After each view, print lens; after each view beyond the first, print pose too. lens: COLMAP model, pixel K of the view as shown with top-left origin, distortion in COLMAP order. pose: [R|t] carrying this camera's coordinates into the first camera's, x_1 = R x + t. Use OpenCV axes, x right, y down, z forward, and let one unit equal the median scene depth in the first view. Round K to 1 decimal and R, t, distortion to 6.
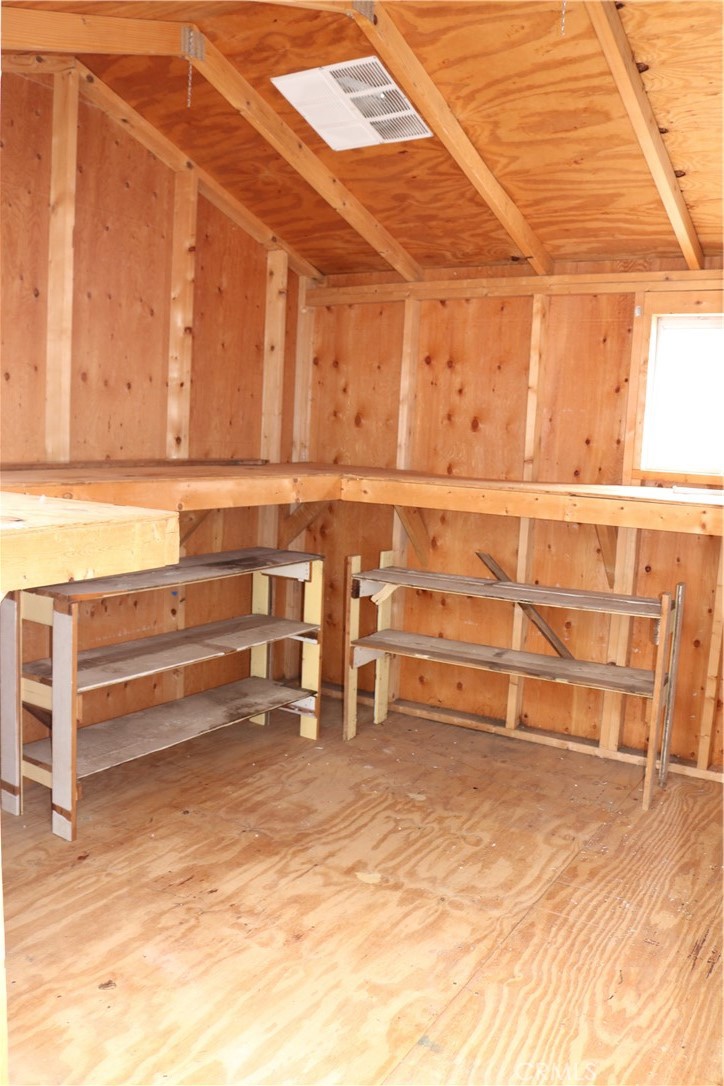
lens RADIAL K [[906.7, 0, 359.7], [0, 906.7, 538.7], [0, 0, 1]] dist [-0.113455, 0.043782]
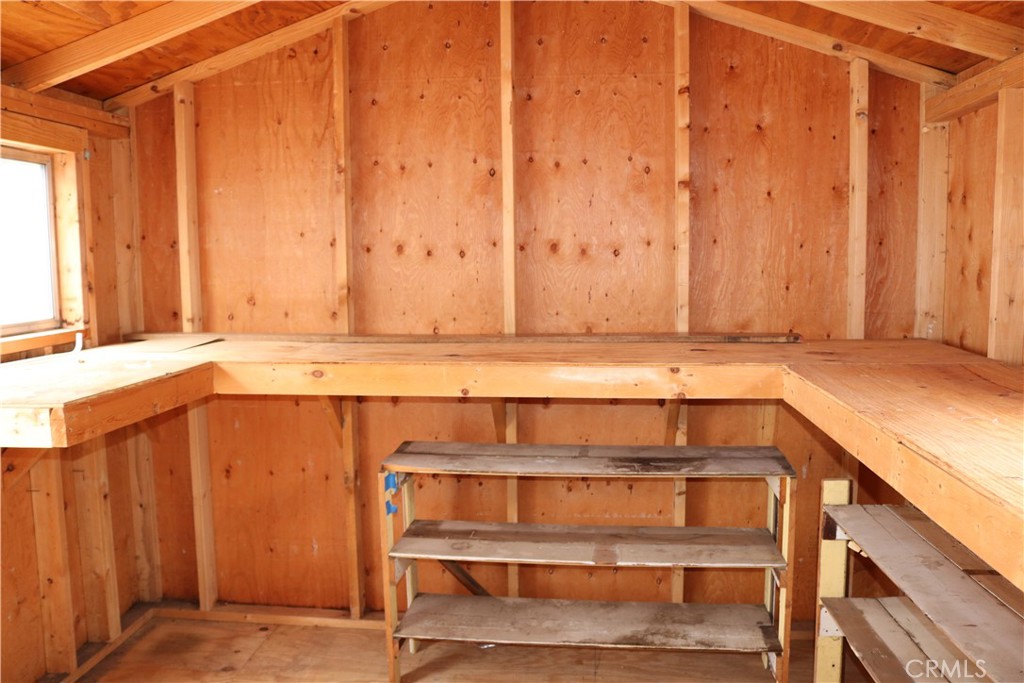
lens RADIAL K [[855.0, 0, 511.0], [0, 855.0, 346.4], [0, 0, 1]] dist [-0.113455, 0.043782]
pose [[0.444826, 0.051049, -0.894161, 0.491679], [-0.076628, 0.996883, 0.018793, -0.082186], [0.892333, 0.060158, 0.447351, 0.514211]]
